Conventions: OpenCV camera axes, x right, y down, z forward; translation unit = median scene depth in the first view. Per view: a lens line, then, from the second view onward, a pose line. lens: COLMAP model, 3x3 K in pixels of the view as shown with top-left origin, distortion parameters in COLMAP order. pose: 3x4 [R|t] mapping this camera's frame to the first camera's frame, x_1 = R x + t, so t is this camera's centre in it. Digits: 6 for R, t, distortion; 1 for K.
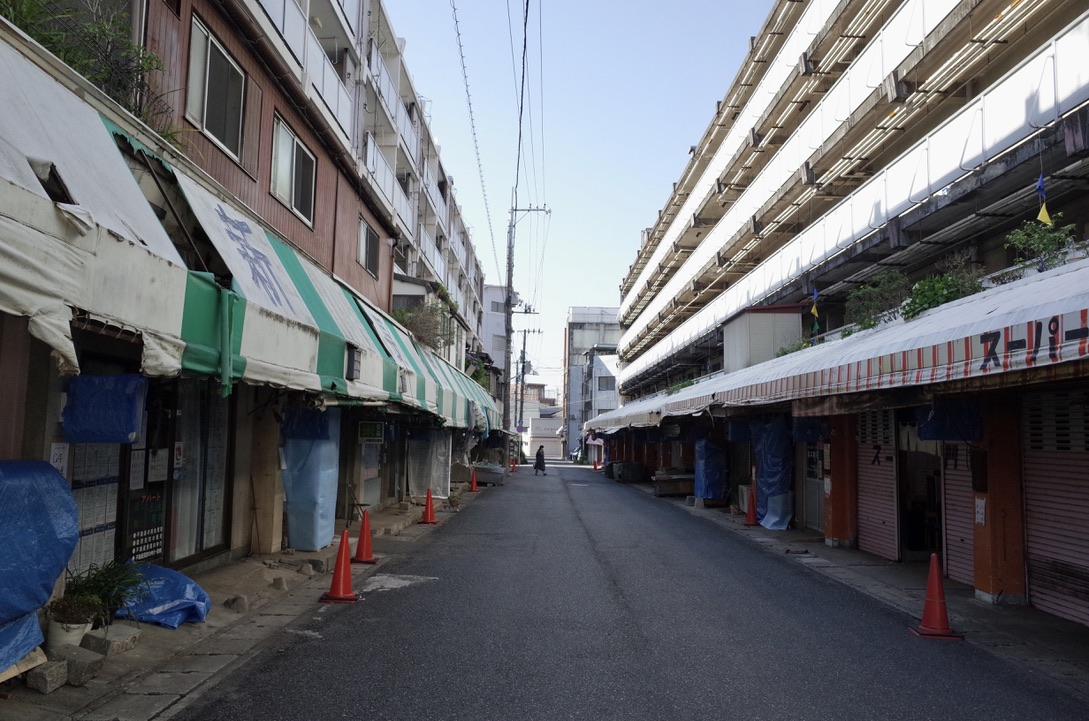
lens RADIAL K [[825.4, 0, 543.5], [0, 825.4, 360.3], [0, 0, 1]] dist [-0.030772, 0.007425]
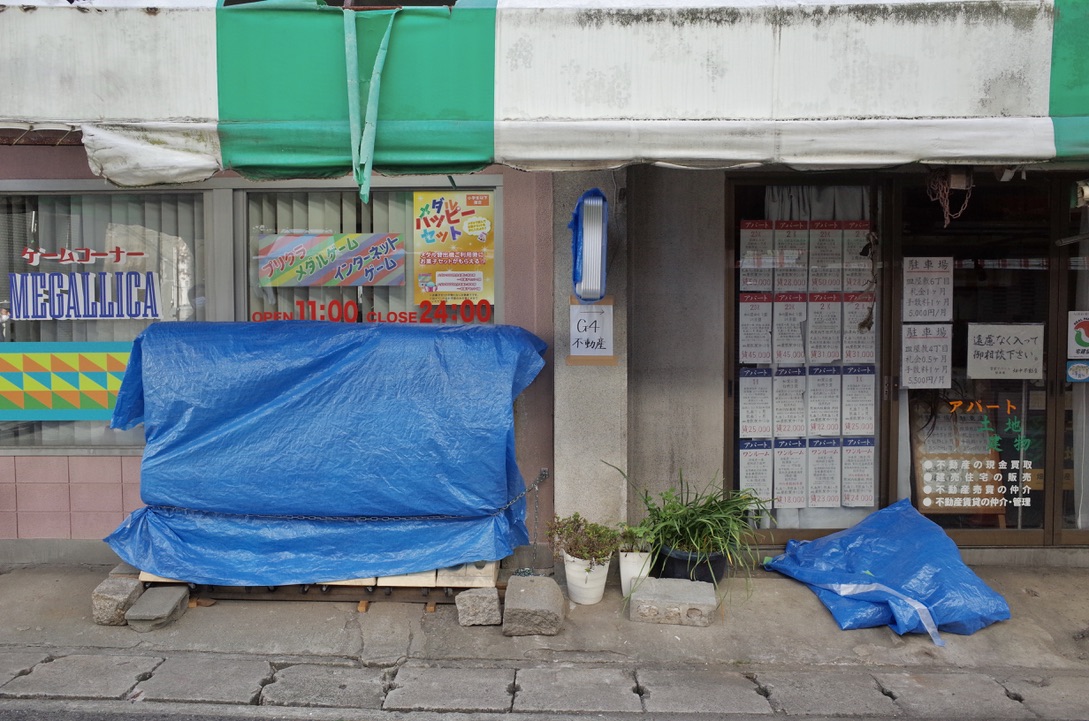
lens RADIAL K [[825.4, 0, 544.8], [0, 825.4, 360.2], [0, 0, 1]] dist [-0.030772, 0.007425]
pose [[-0.028640, 0.032686, -0.999055, 0.083341], [0.087768, 0.995687, 0.030060, 0.072666], [0.995729, -0.086824, -0.031386, 0.570975]]
